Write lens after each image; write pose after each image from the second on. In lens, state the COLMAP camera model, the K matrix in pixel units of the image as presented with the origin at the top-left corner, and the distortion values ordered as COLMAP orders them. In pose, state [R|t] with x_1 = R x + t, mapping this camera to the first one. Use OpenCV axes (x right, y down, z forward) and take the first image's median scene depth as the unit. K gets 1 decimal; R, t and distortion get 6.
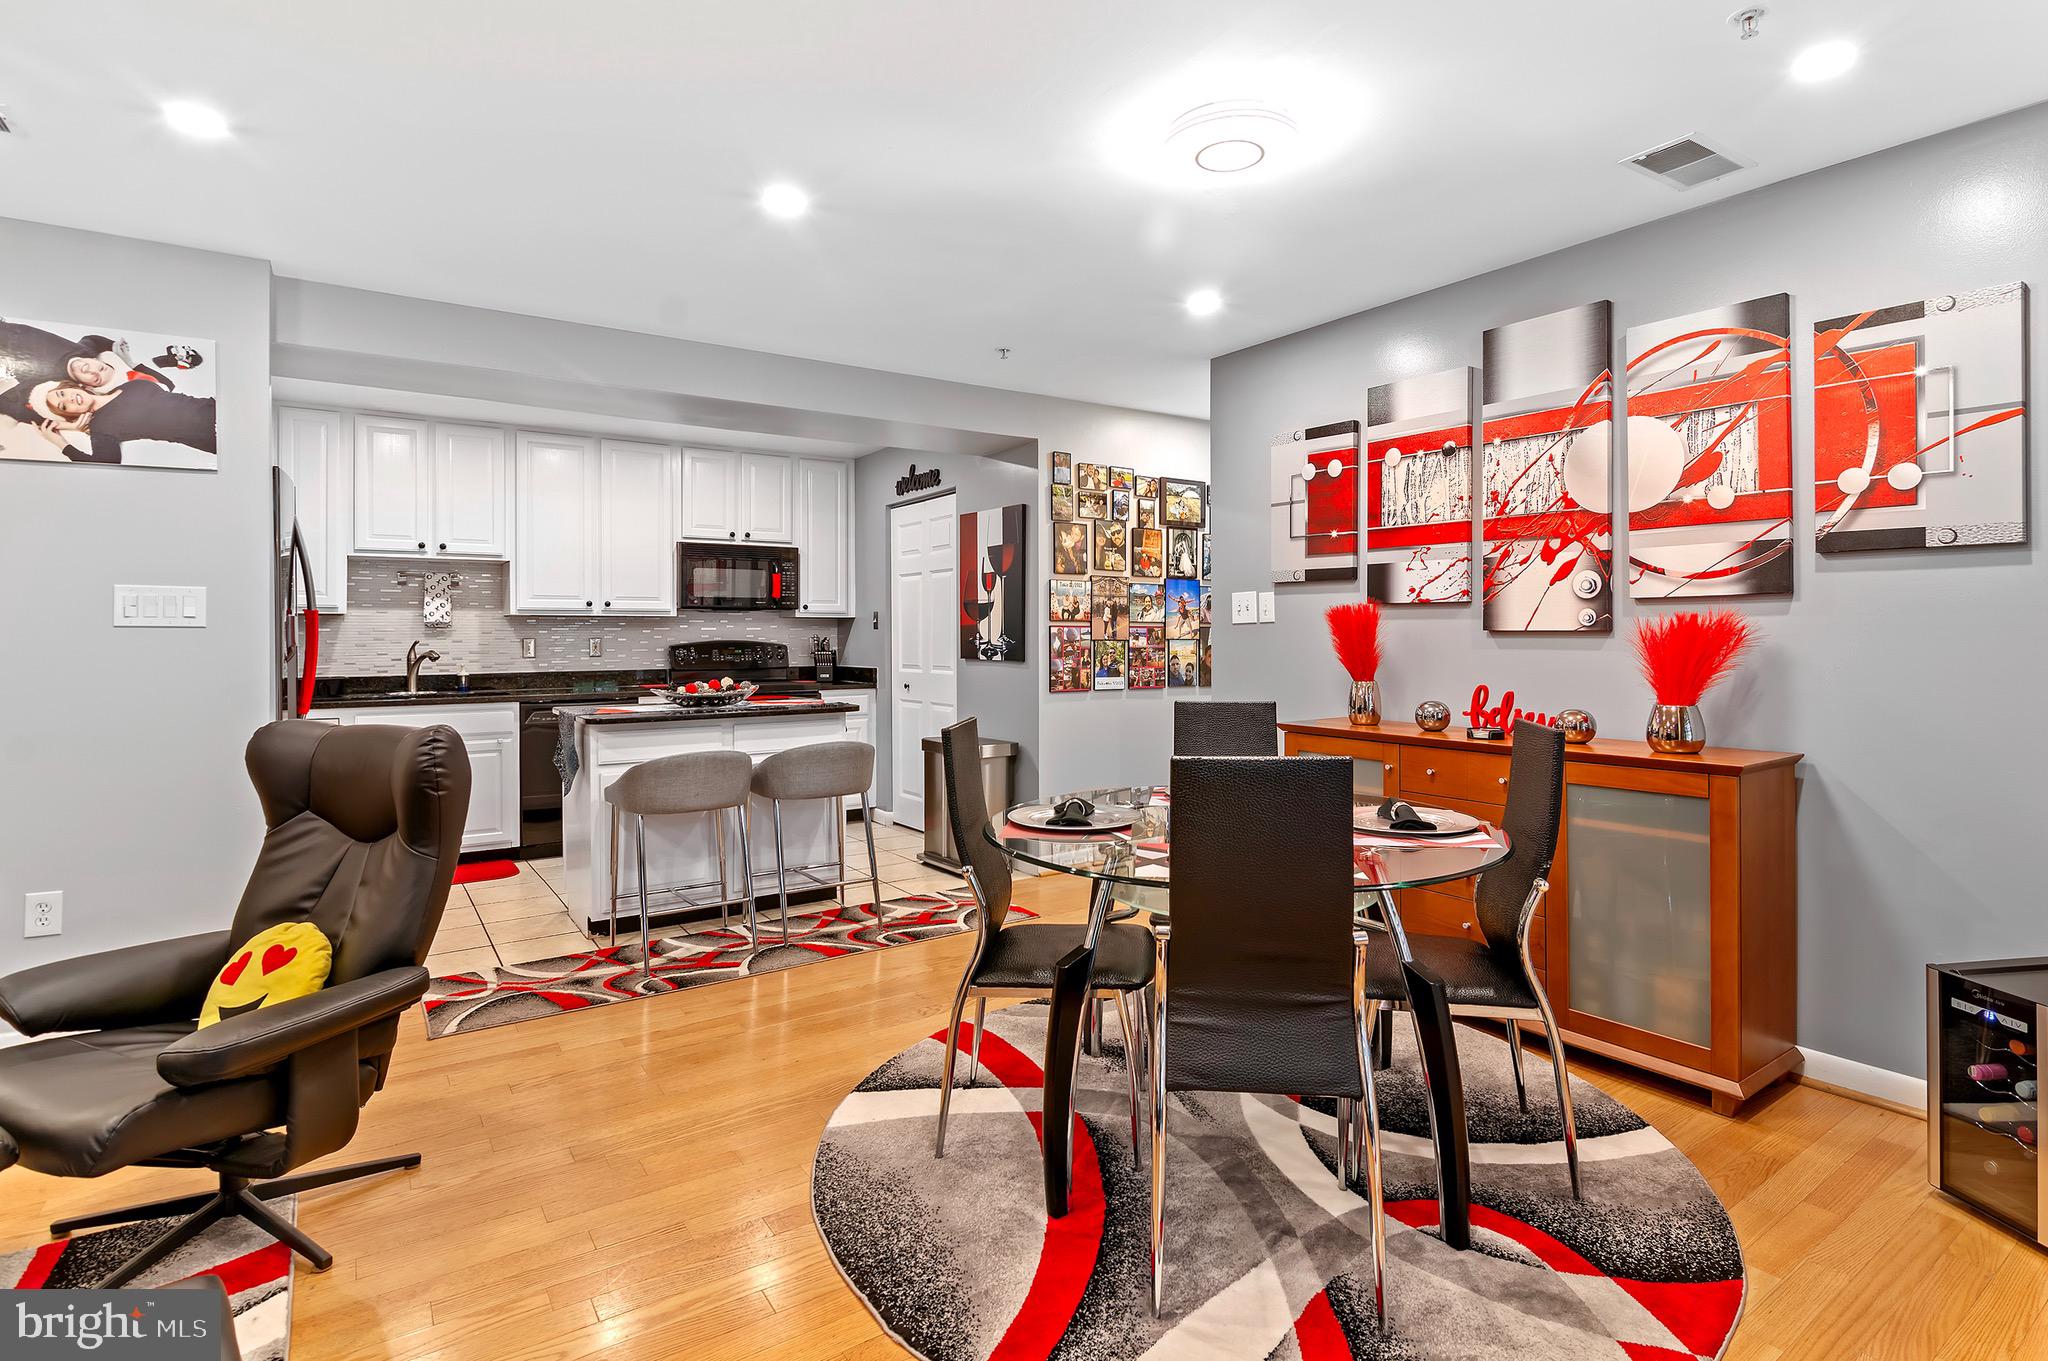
lens RADIAL K [[1005.2, 0, 1008.3], [0, 1005.2, 624.5], [0, 0, 1]] dist [-0.005212, -0.005358]
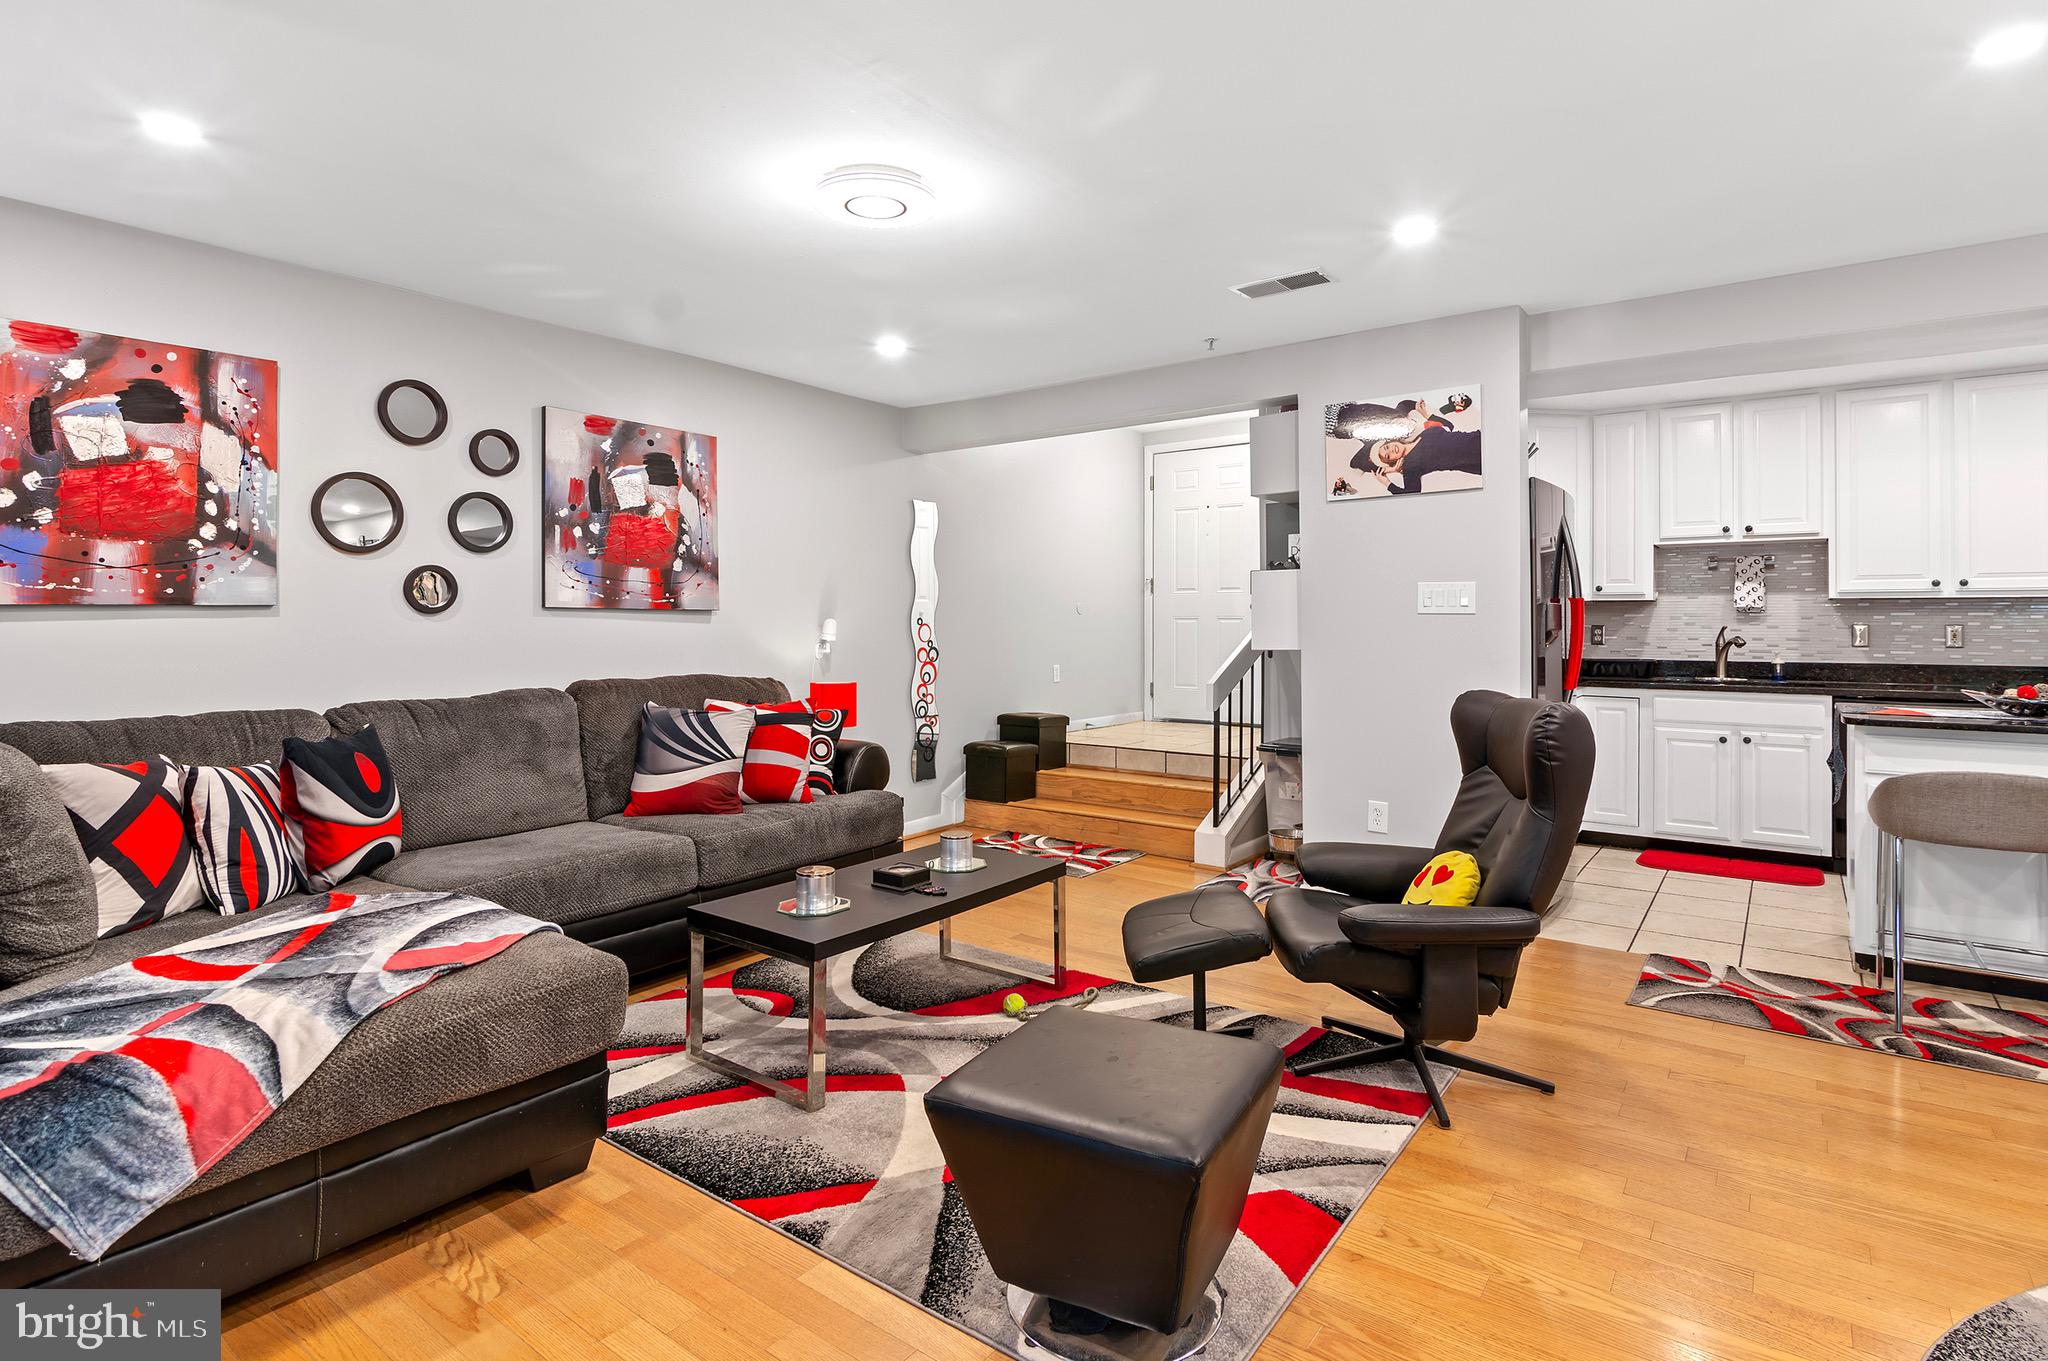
lens RADIAL K [[1005.2, 0, 1041.9], [0, 1005.2, 617.1], [0, 0, 1]] dist [-0.005212, -0.005358]
pose [[0.334801, -0.000316, -0.942289, 0.139760], [0.007736, 0.999967, 0.002414, -0.000544], [0.942257, -0.008097, 0.334793, 0.045174]]
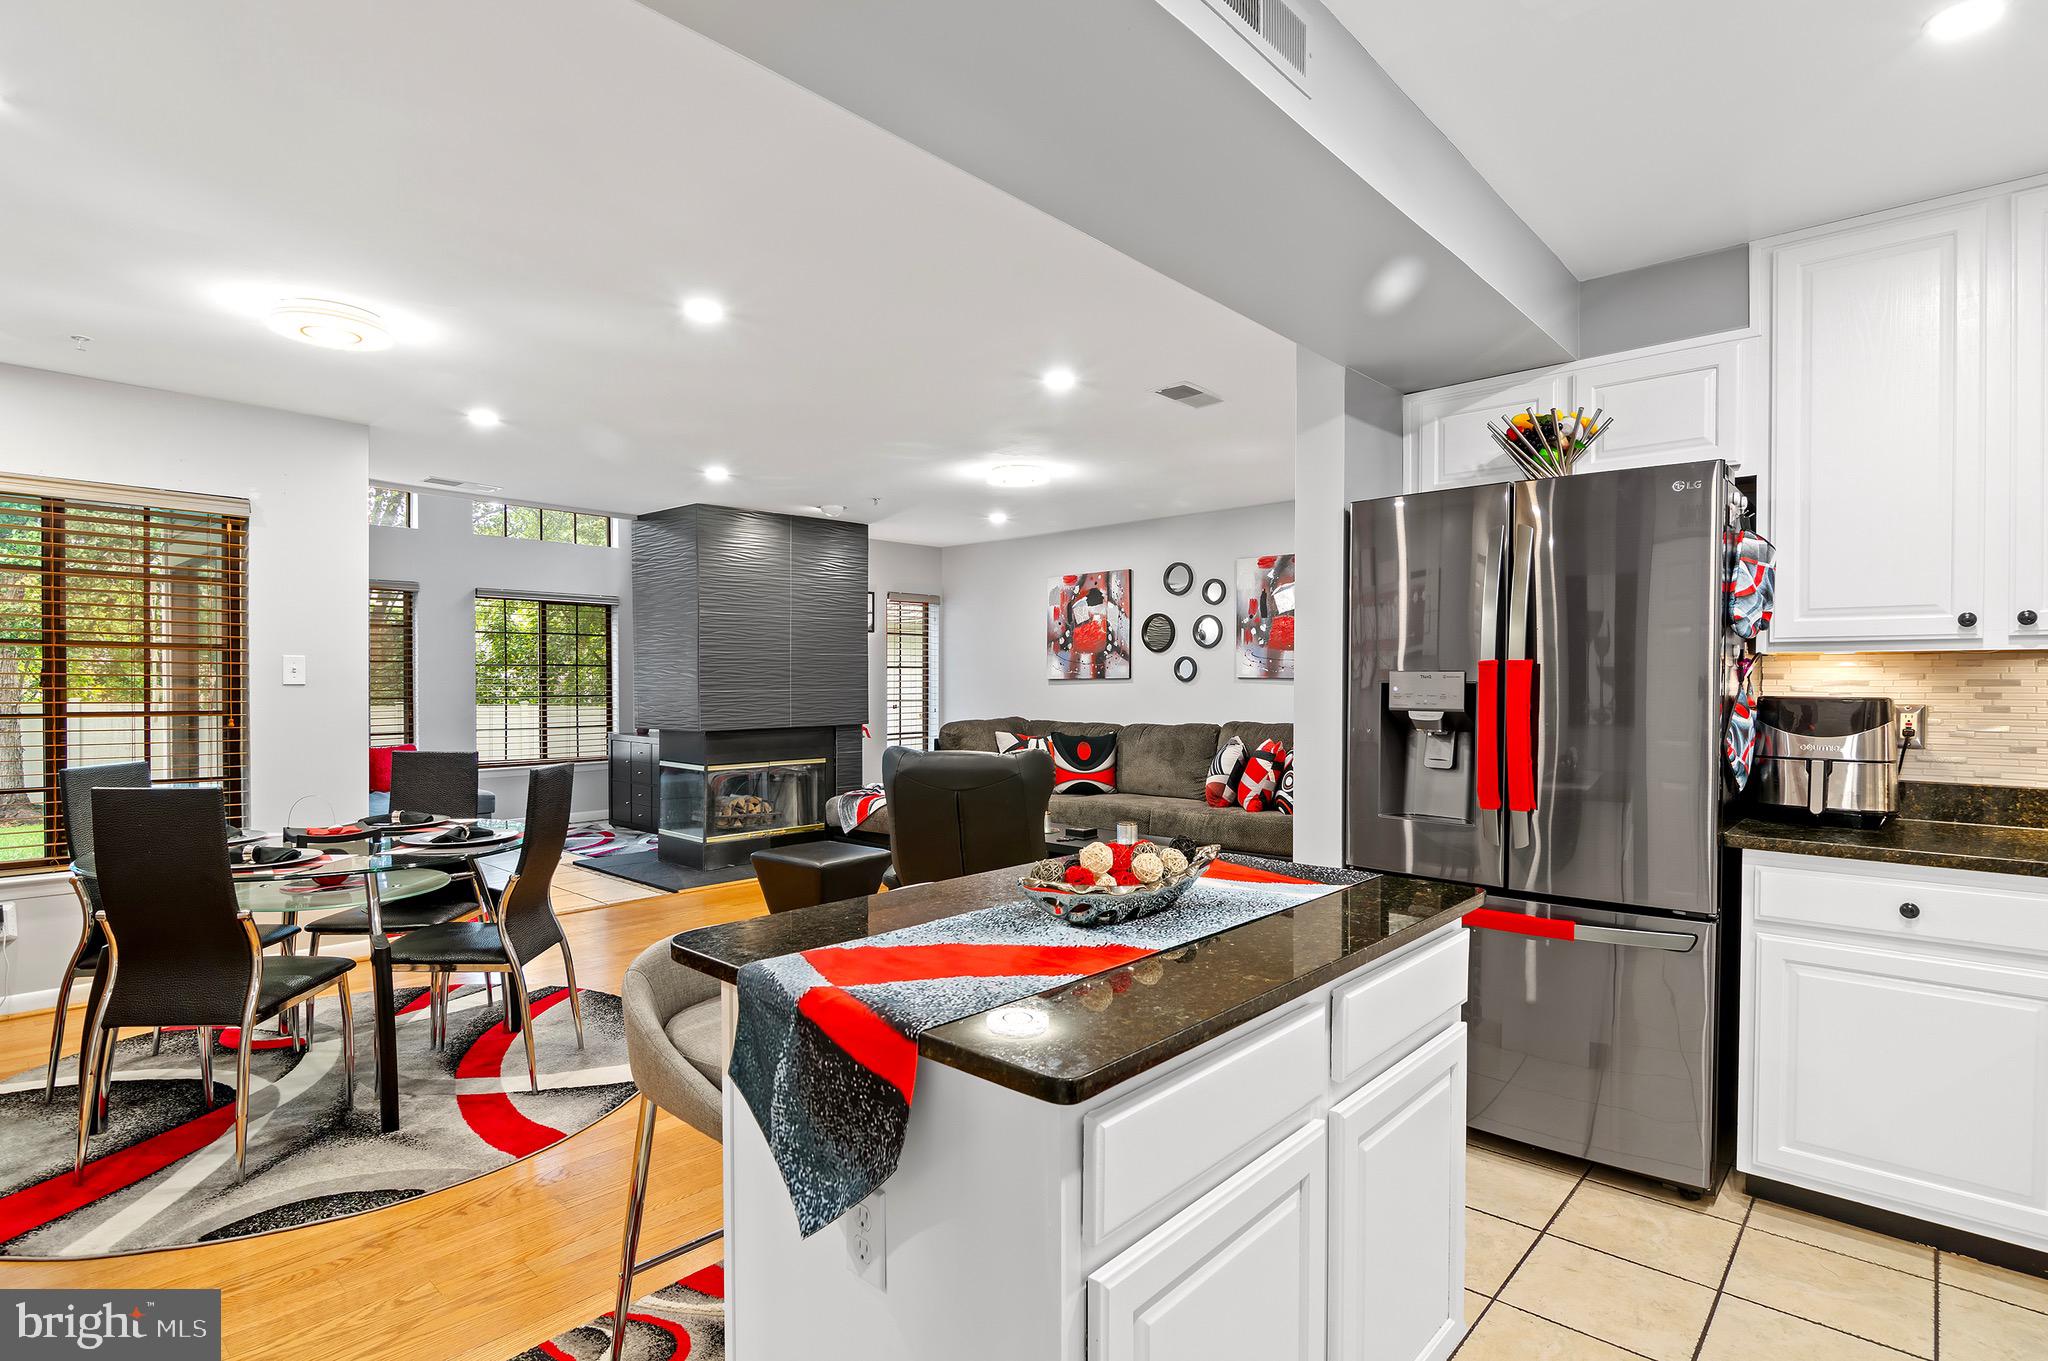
lens RADIAL K [[1005.2, 0, 1061.9], [0, 1005.2, 696.5], [0, 0, 1]] dist [-0.005212, -0.005358]
pose [[-0.966298, 0.009852, -0.257239, -0.197659], [0.007094, 0.999907, 0.011647, -0.001443], [0.257329, 0.009429, -0.966278, 1.307640]]
